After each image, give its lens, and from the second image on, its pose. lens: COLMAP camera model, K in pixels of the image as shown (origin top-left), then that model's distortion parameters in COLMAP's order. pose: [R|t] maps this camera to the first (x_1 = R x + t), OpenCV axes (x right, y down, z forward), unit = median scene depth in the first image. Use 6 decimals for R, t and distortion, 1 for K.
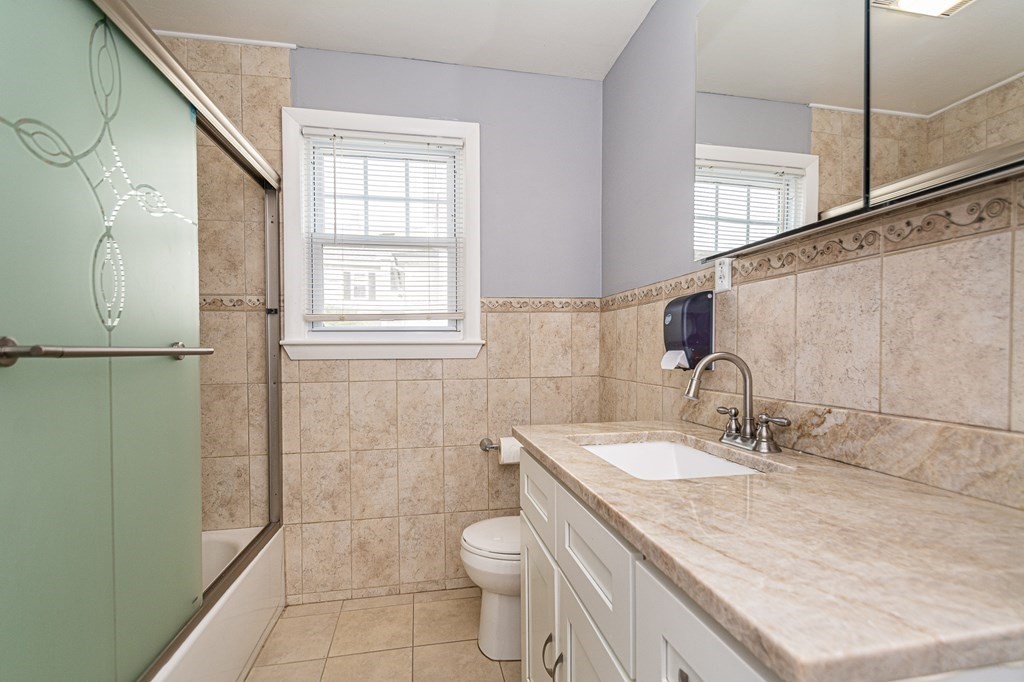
lens RADIAL K [[471.1, 0, 511.8], [0, 471.1, 356.9], [0, 0, 1]] dist [-0.000340, -0.000096]
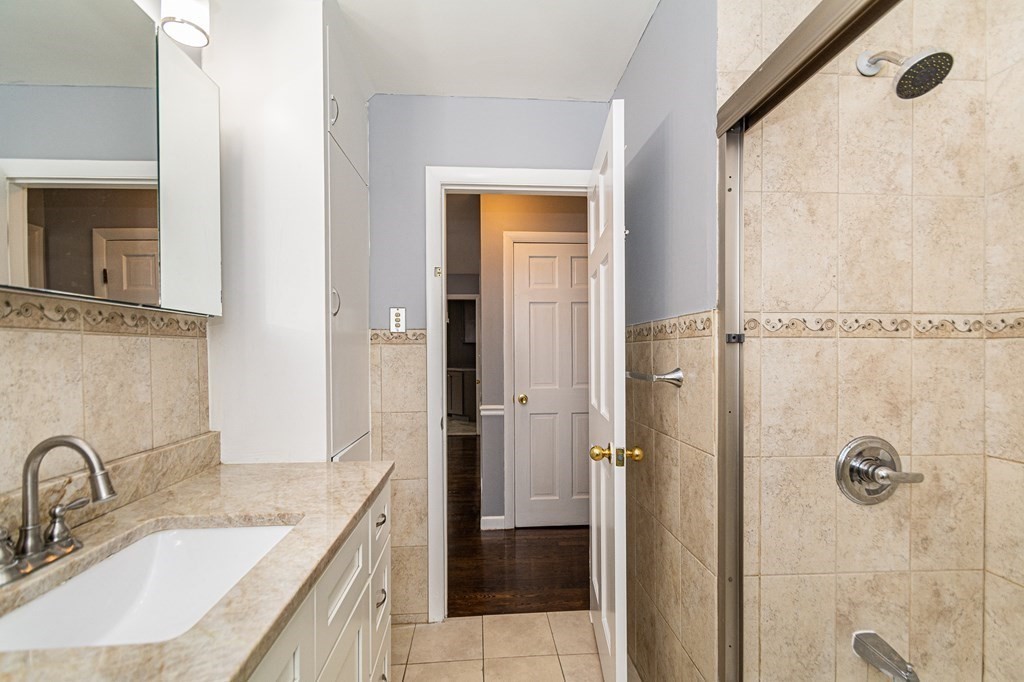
lens RADIAL K [[454.3, 0, 511.0], [0, 454.3, 349.4], [0, 0, 1]] dist [0.000483, 0.000170]
pose [[-0.992852, 0.006774, 0.119162, -0.392658], [0.008296, 0.999890, 0.012284, -0.179606], [-0.119066, 0.013185, -0.992799, 1.982214]]
